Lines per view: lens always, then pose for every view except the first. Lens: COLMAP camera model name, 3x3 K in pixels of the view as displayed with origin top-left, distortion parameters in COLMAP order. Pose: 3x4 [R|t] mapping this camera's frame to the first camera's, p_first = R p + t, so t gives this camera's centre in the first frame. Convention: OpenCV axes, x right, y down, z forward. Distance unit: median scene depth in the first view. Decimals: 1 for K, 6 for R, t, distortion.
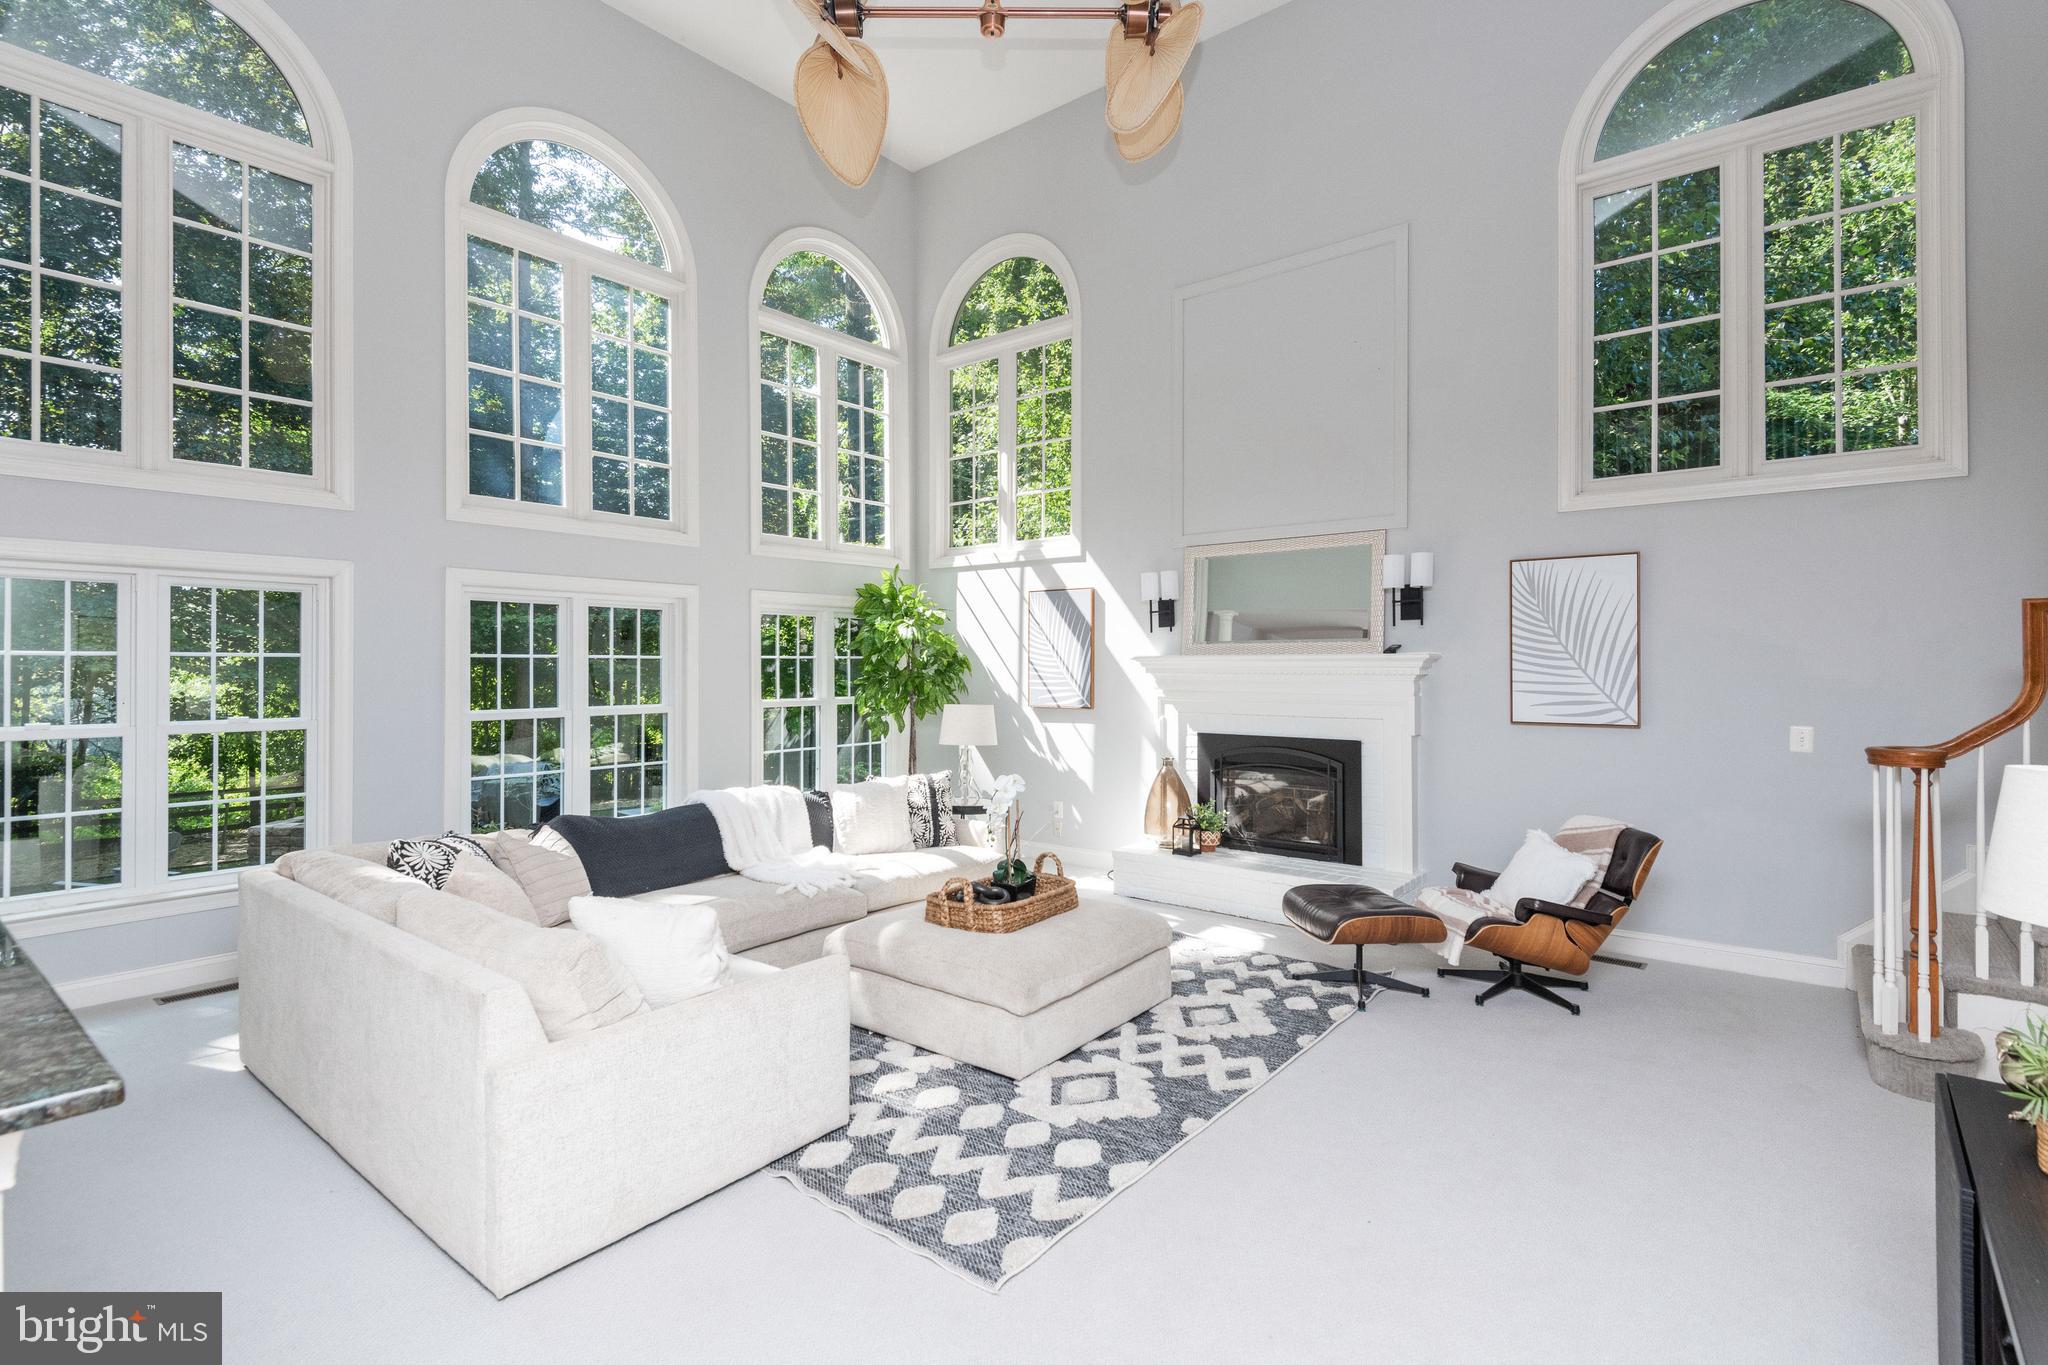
lens RADIAL K [[962.9, 0, 1031.8], [0, 962.9, 655.3], [0, 0, 1]] dist [0.000447, -0.000729]
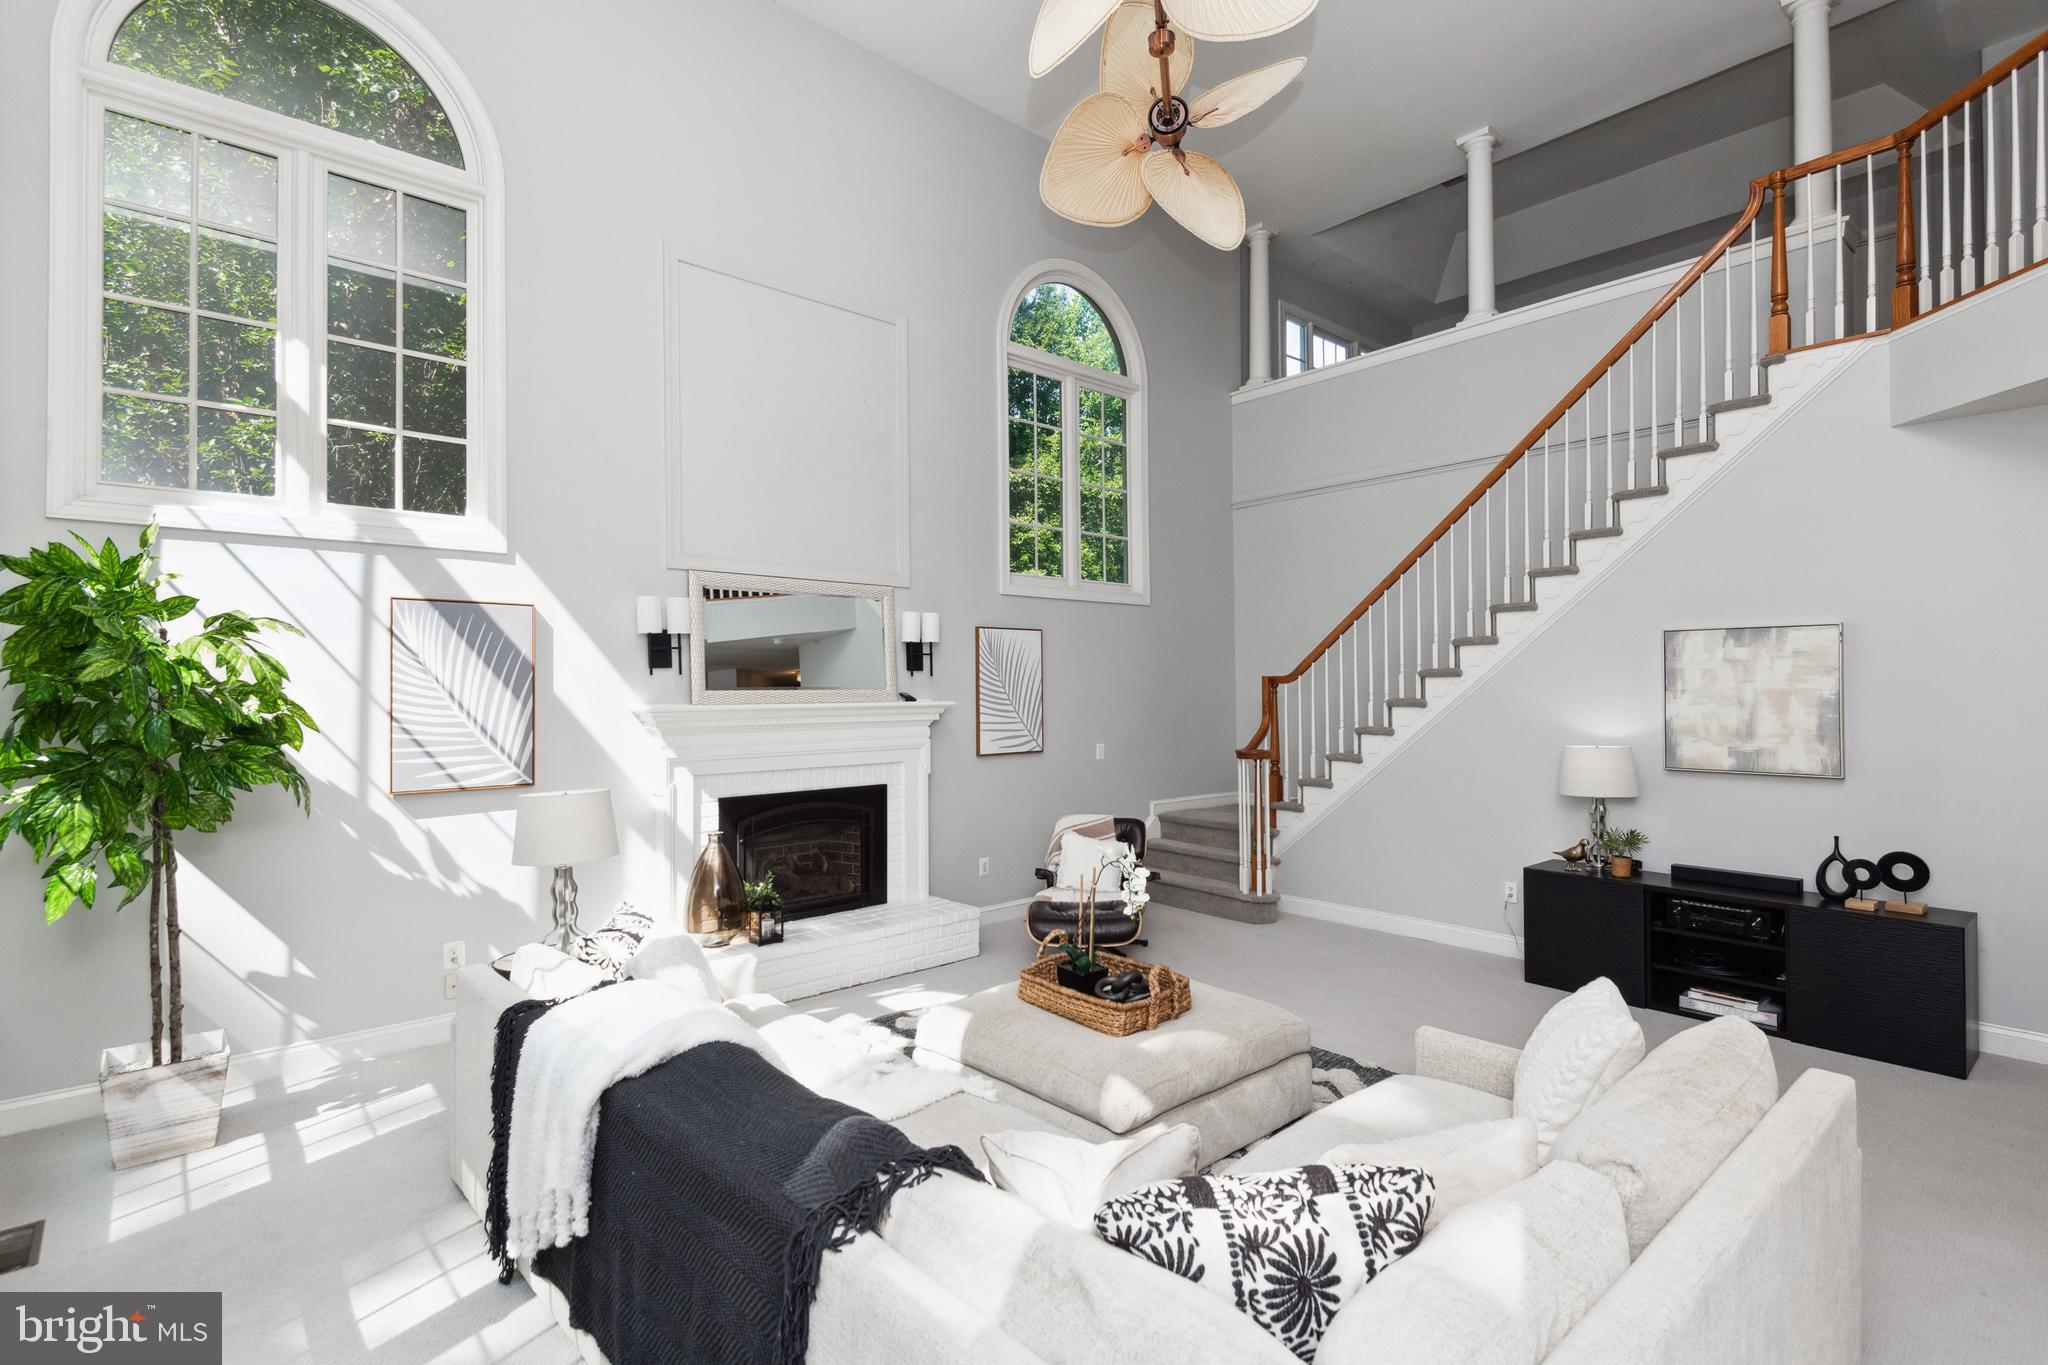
lens RADIAL K [[935.8, 0, 1034.7], [0, 935.8, 675.0], [0, 0, 1]] dist [0.035798, -0.032218]
pose [[0.154101, 0.008029, 0.988022, -0.661030], [-0.008595, 0.999940, -0.006785, -0.026184], [-0.988018, -0.007447, 0.154161, 0.690407]]
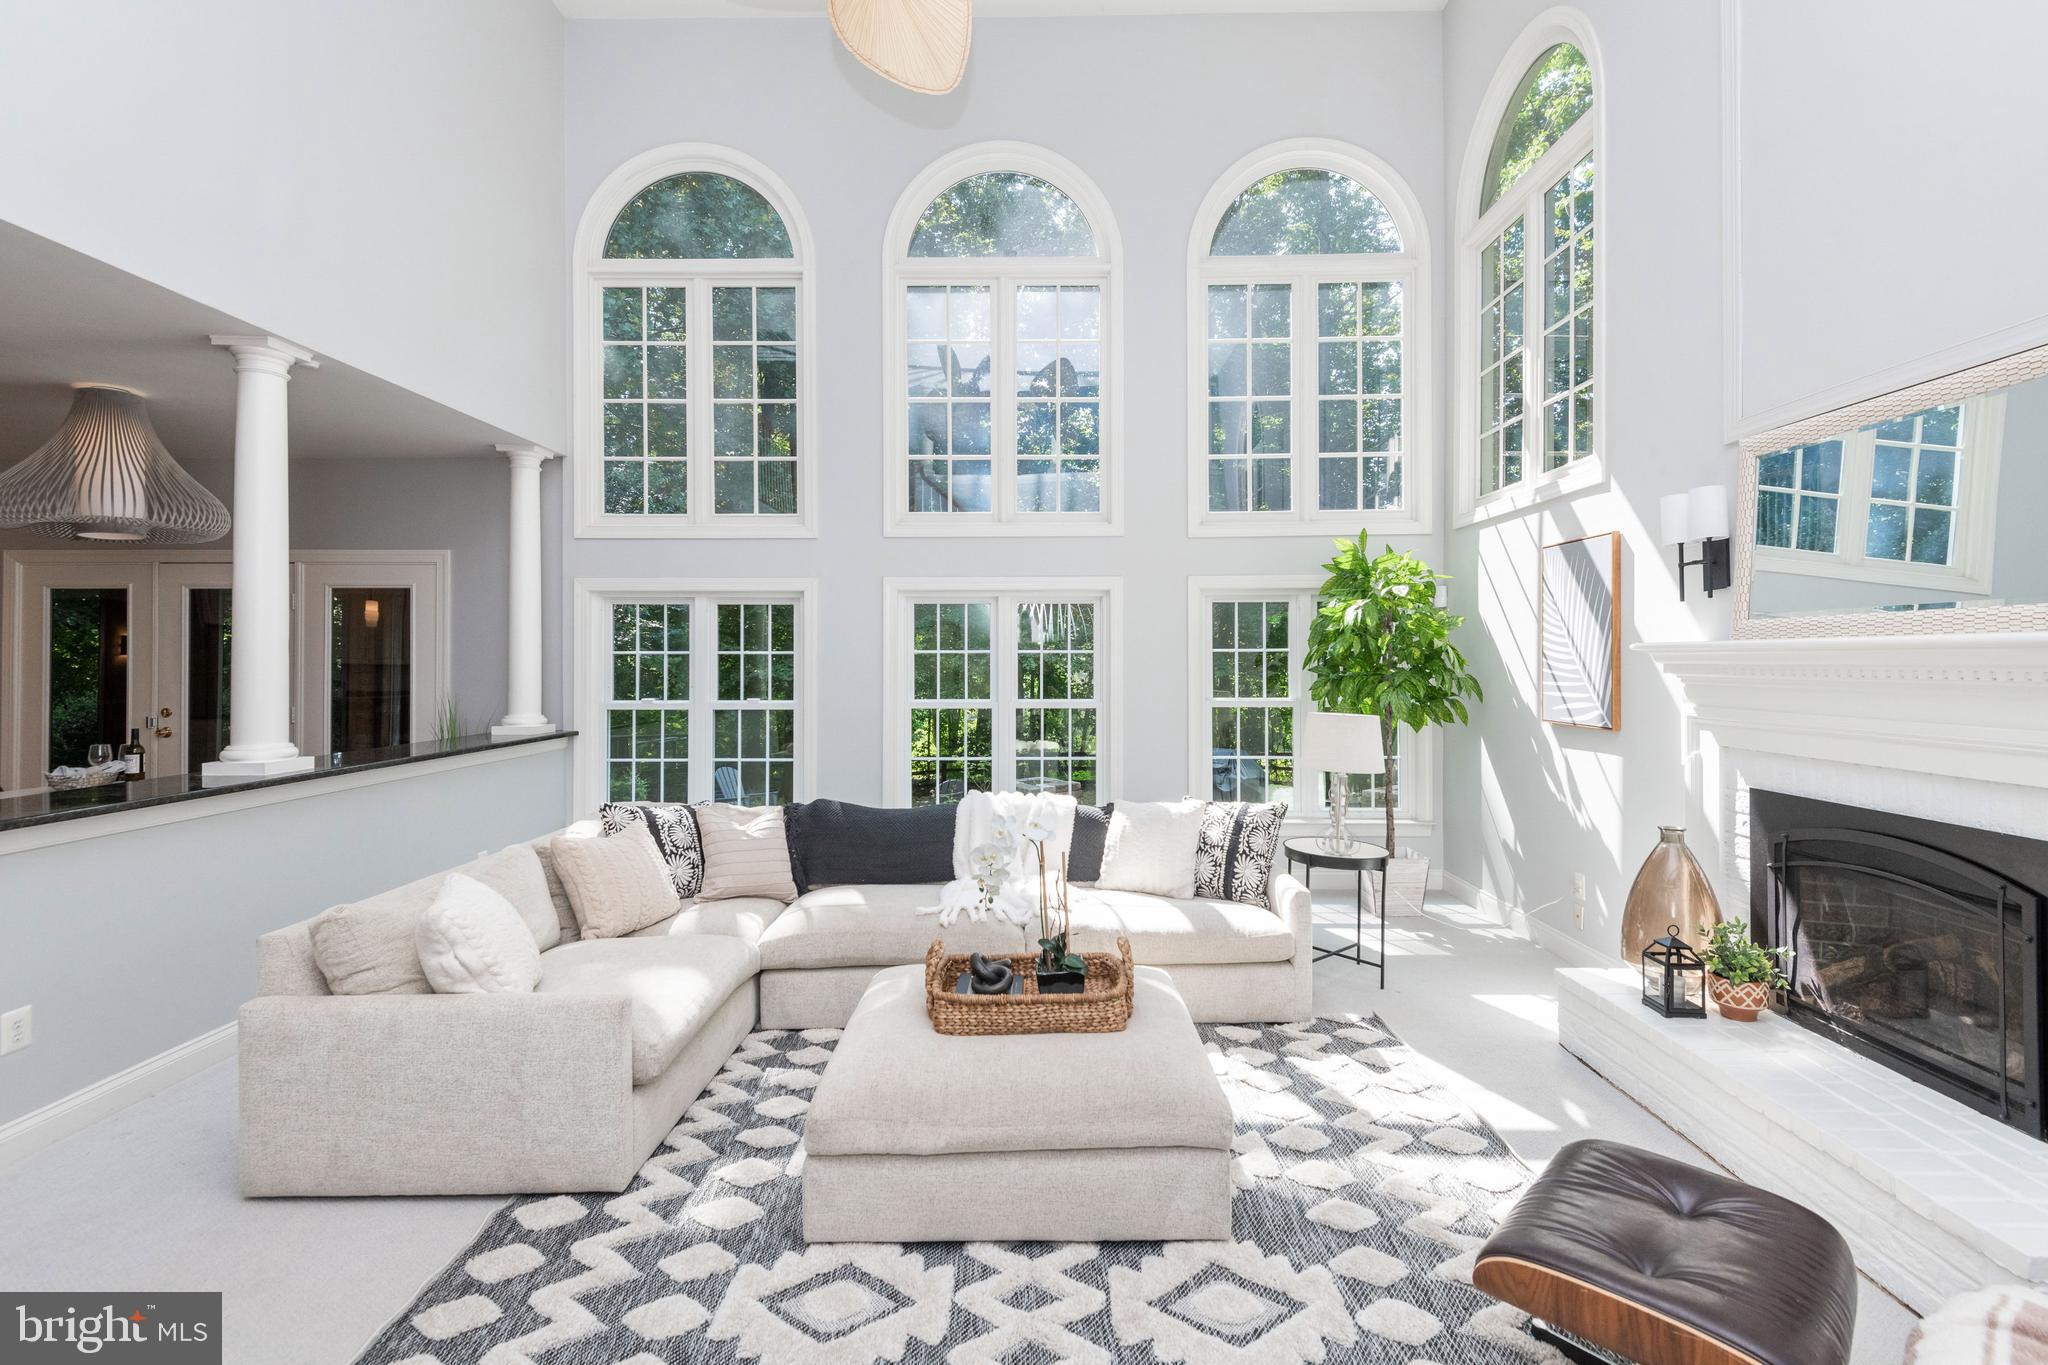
lens RADIAL K [[935.8, 0, 1034.7], [0, 935.8, 675.0], [0, 0, 1]] dist [0.035798, -0.032218]
pose [[0.617685, 0.012419, -0.786327, 0.381401], [0.009488, 0.999685, 0.023242, 0.003328], [0.786368, -0.021816, 0.617373, 0.424294]]
